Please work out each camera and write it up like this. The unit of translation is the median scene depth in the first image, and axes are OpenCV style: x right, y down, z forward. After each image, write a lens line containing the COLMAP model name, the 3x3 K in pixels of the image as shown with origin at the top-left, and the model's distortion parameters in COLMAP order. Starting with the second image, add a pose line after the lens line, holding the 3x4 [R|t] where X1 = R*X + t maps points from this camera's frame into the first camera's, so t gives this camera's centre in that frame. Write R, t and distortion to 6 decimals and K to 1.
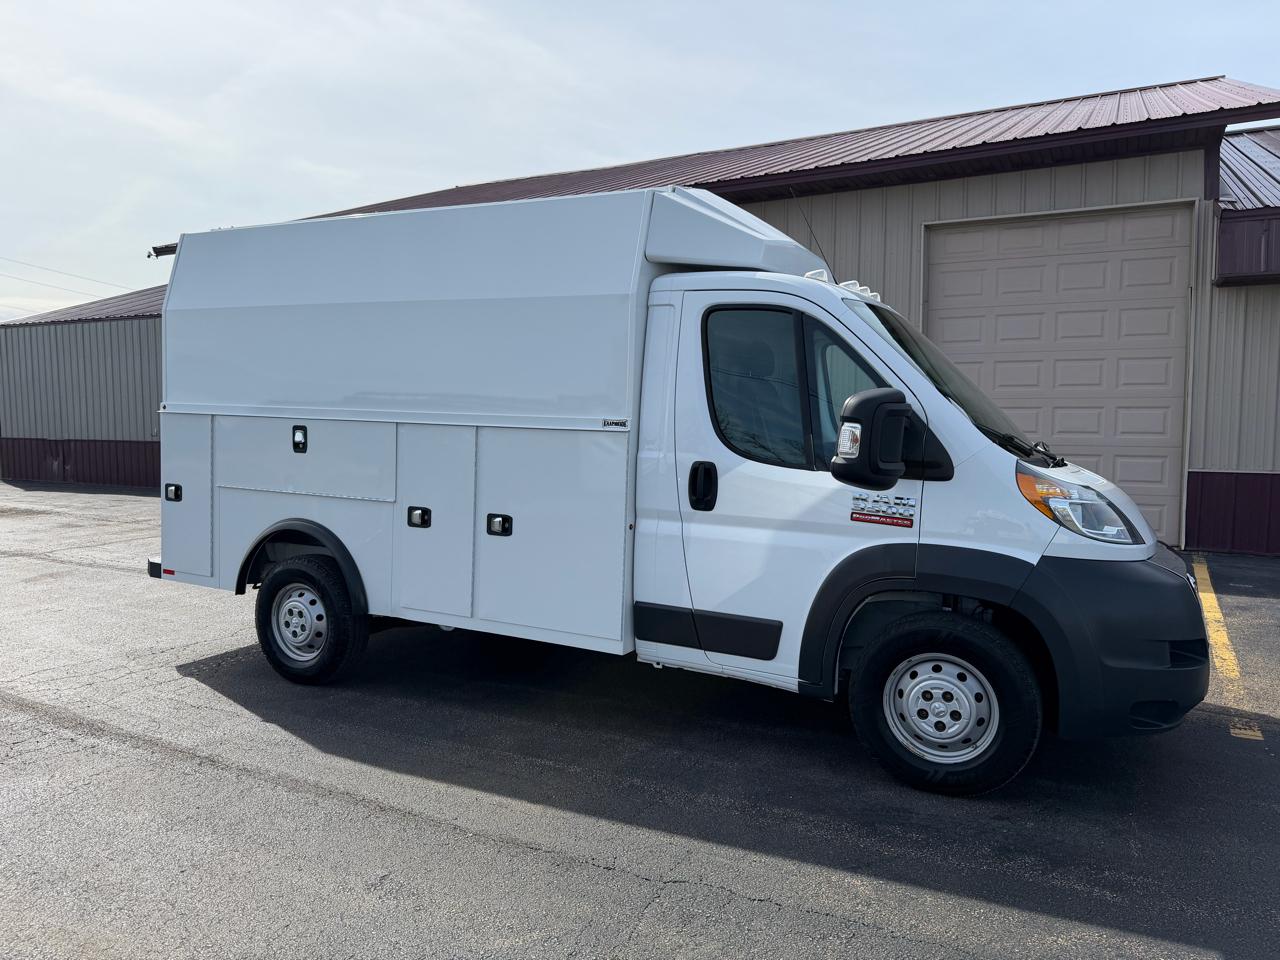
lens RADIAL K [[943.4, 0, 642.1], [0, 943.4, 483.5], [0, 0, 1]] dist [0.014146, -0.021116]
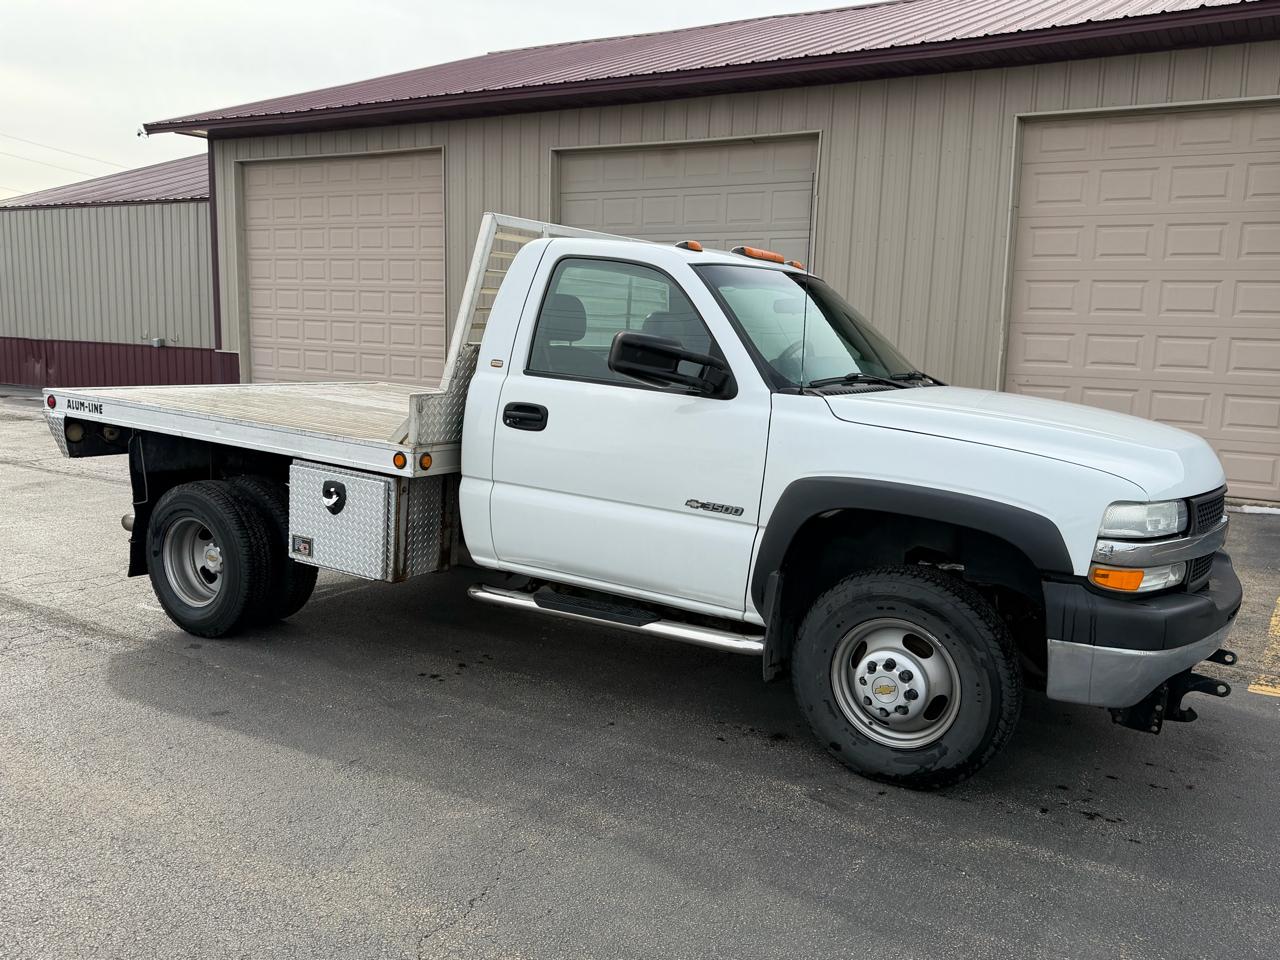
lens RADIAL K [[1126.1, 0, 631.0], [0, 1126.1, 489.2], [0, 0, 1]] dist [0.031259, -0.049466]
pose [[0.996951, 0.038217, -0.068034, 0.036070], [-0.033495, 0.997037, 0.069251, 0.003348], [0.070479, -0.066762, 0.995277, -0.071871]]
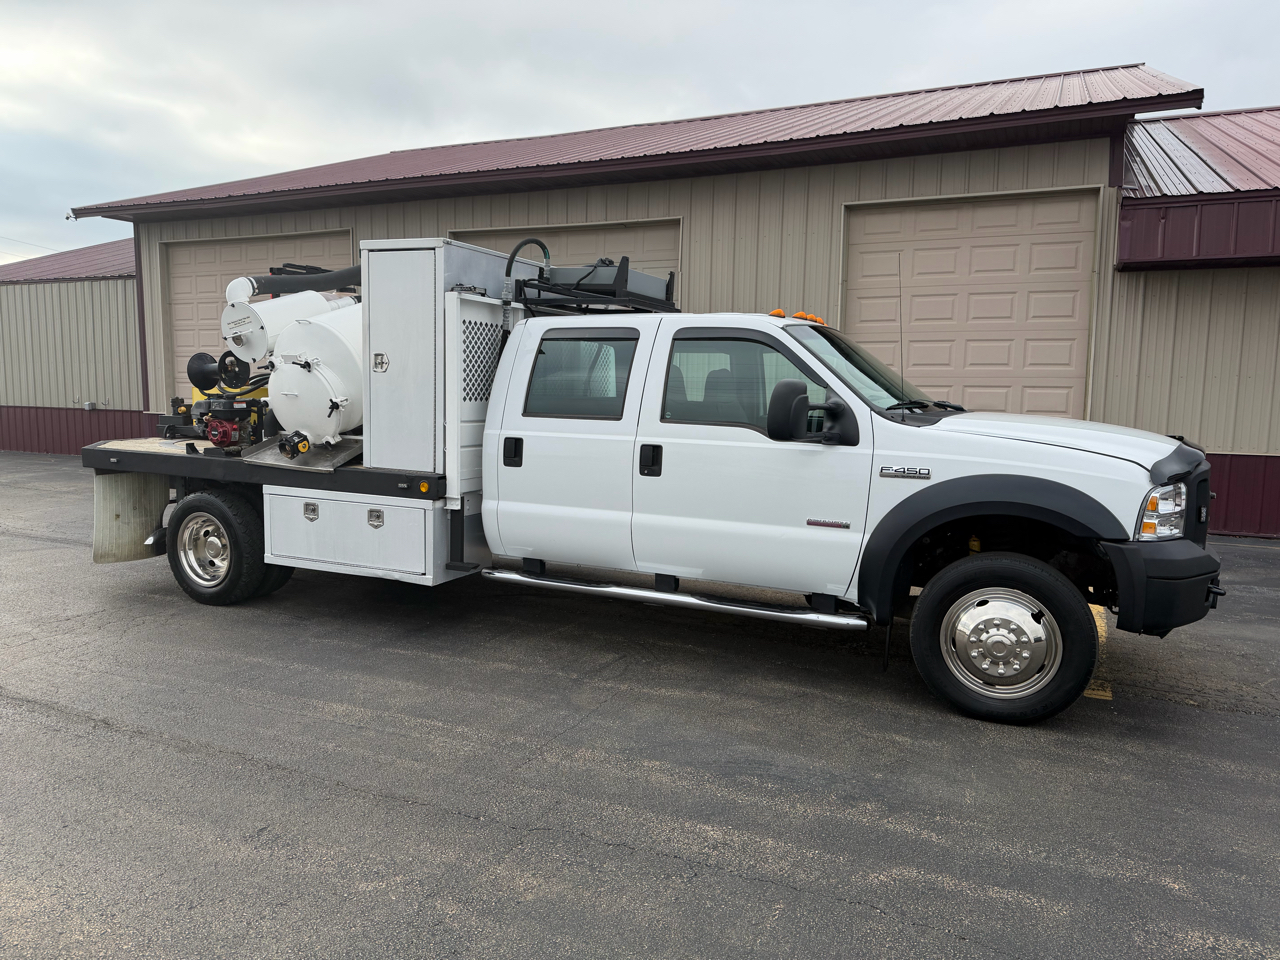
lens RADIAL K [[943.4, 0, 637.7], [0, 943.4, 485.7], [0, 0, 1]] dist [0.014146, -0.021116]
pose [[0.998642, 0.007088, 0.051615, 0.027263], [-0.008710, 0.999473, 0.031269, -0.000535], [-0.051366, -0.031676, 0.998177, -0.018340]]
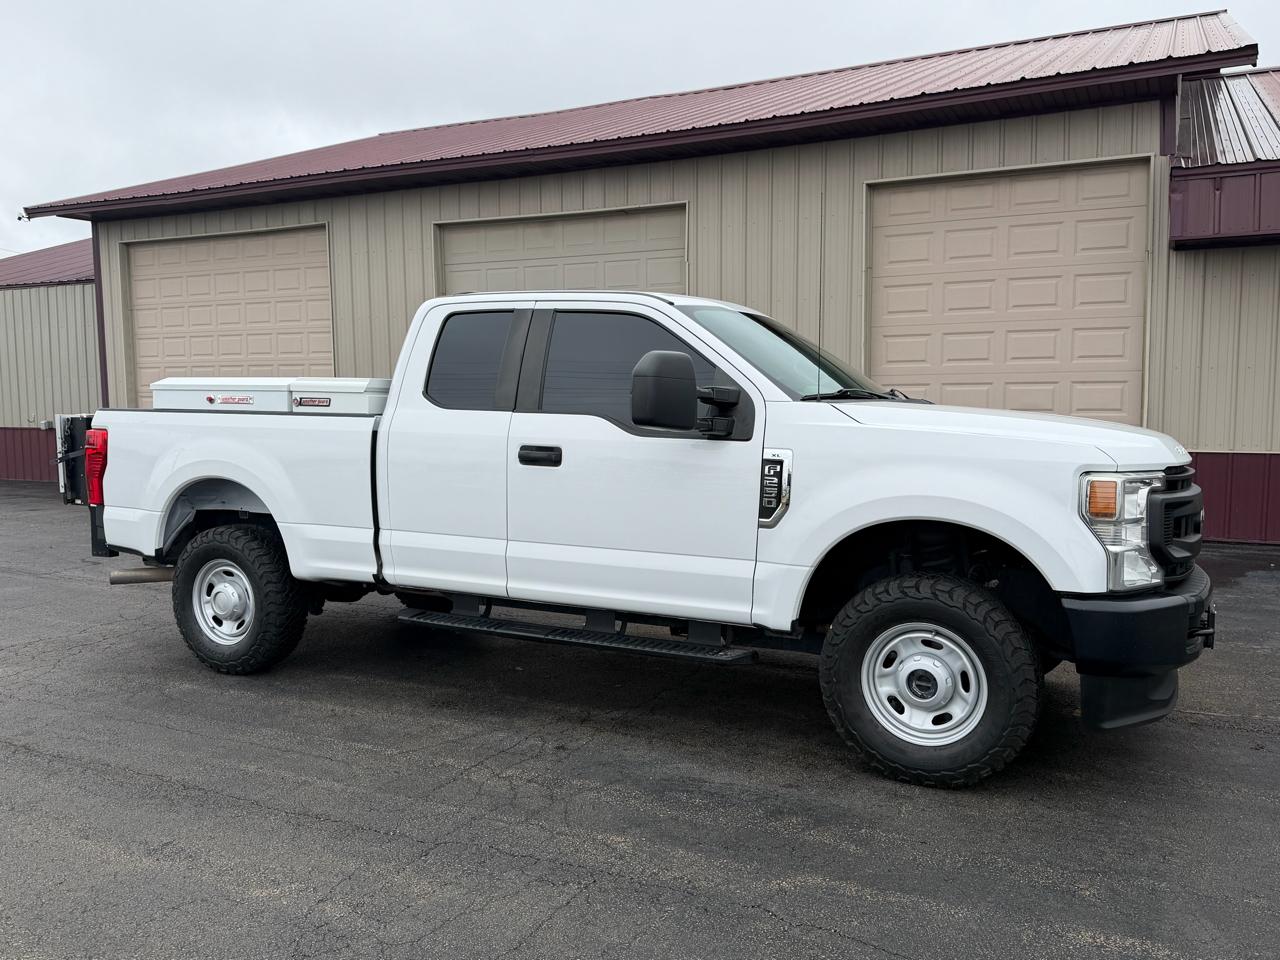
lens RADIAL K [[1096.4, 0, 644.5], [0, 1096.4, 483.9], [0, 0, 1]] dist [0.033912, -0.054178]
pose [[0.999857, -0.008645, 0.014541, 0.073776], [0.008508, 0.999919, 0.009462, 0.004830], [-0.014621, -0.009337, 0.999850, -0.066070]]
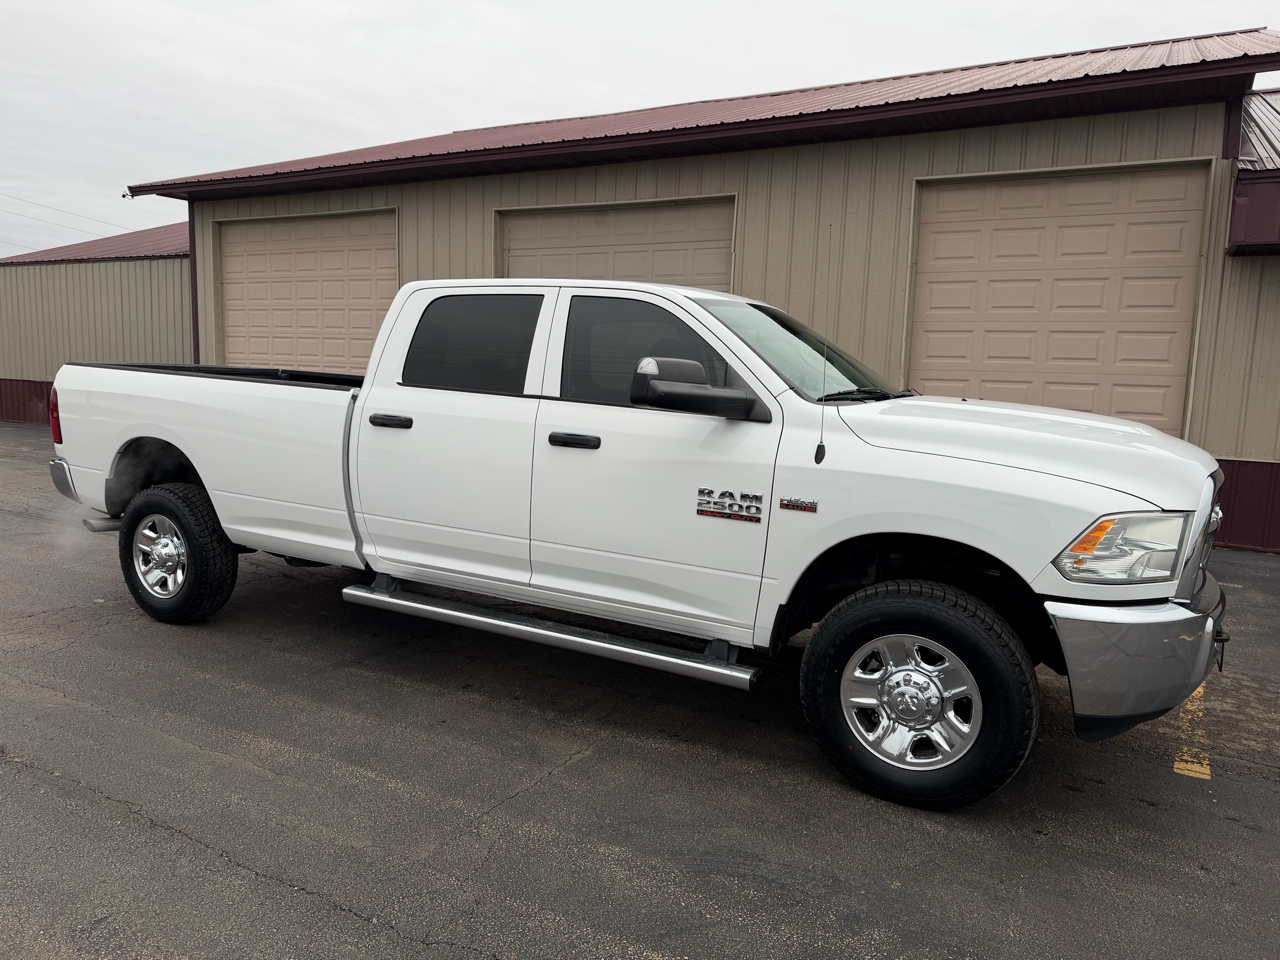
lens RADIAL K [[943.4, 0, 628.1], [0, 943.4, 483.4], [0, 0, 1]] dist [0.014146, -0.021116]
pose [[0.998750, 0.035850, -0.034838, 0.066649], [-0.034340, 0.998484, 0.043011, -0.008104], [0.036328, -0.041761, 0.998467, 0.059062]]
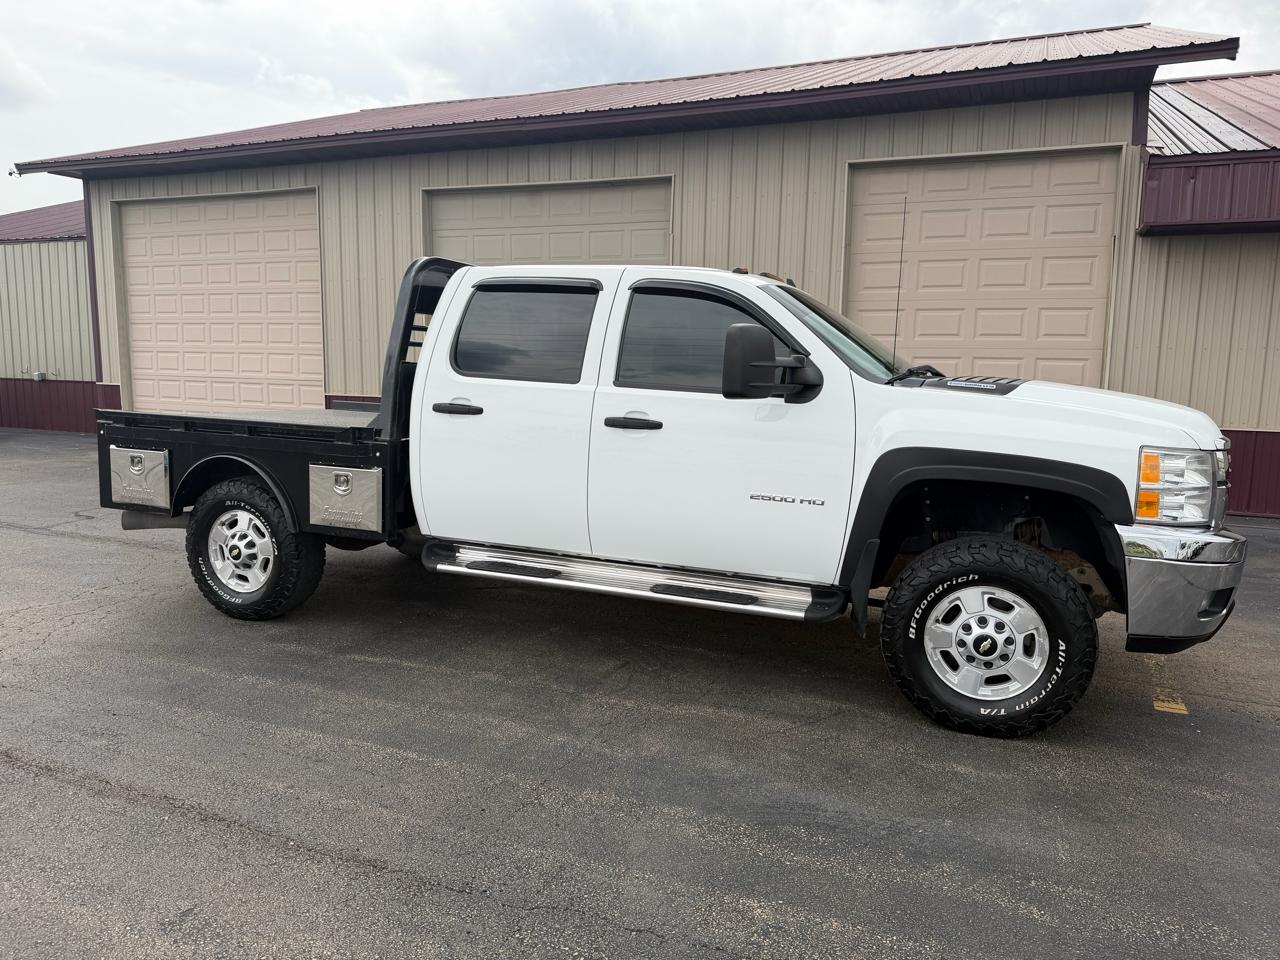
lens RADIAL K [[943.4, 0, 640.0], [0, 943.4, 484.8], [0, 0, 1]] dist [0.014146, -0.021116]
pose [[0.996785, 0.006548, 0.079850, 0.016431], [-0.011162, 0.998284, 0.057478, -0.002078], [-0.079337, -0.058184, 0.995148, 0.053749]]
